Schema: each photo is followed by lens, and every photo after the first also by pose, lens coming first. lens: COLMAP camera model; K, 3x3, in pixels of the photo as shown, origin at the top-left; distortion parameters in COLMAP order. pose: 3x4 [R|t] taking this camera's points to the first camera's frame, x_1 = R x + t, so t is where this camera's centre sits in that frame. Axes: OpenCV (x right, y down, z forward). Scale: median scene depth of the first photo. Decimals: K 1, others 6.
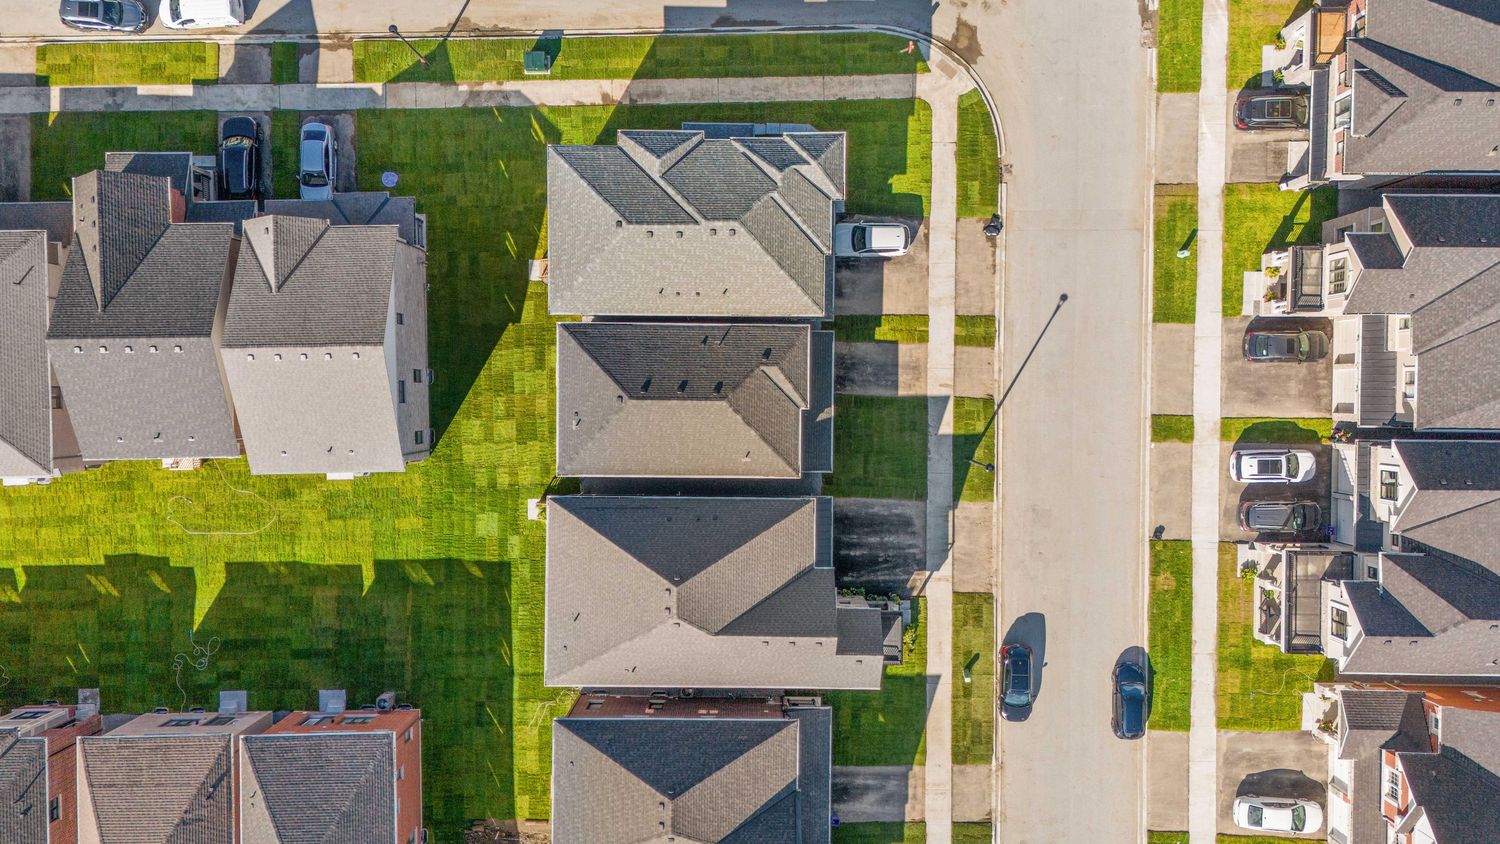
lens RADIAL K [[1184.0, 0, 751.9], [0, 1184.0, 422.1], [0, 0, 1]] dist [0.067141, -0.069792]
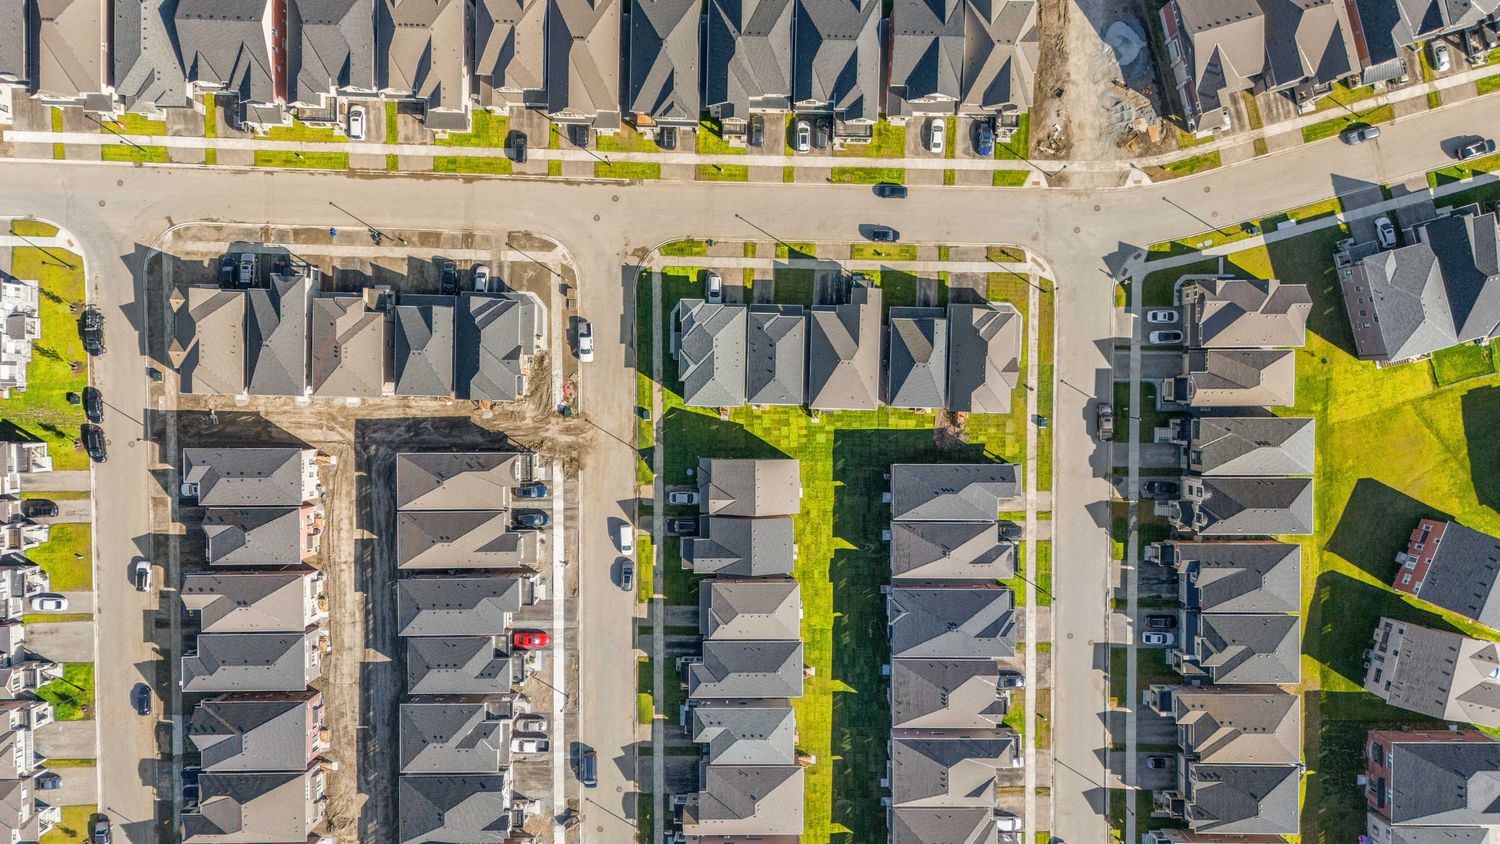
lens RADIAL K [[1034.5, 0, 753.2], [0, 1034.5, 419.2], [0, 0, 1]] dist [0.083290, -0.067173]
pose [[0.014511, -0.999352, -0.032951, -0.109034], [0.999719, 0.015119, -0.018259, -0.022582], [0.018745, -0.032677, 0.999290, -1.293798]]
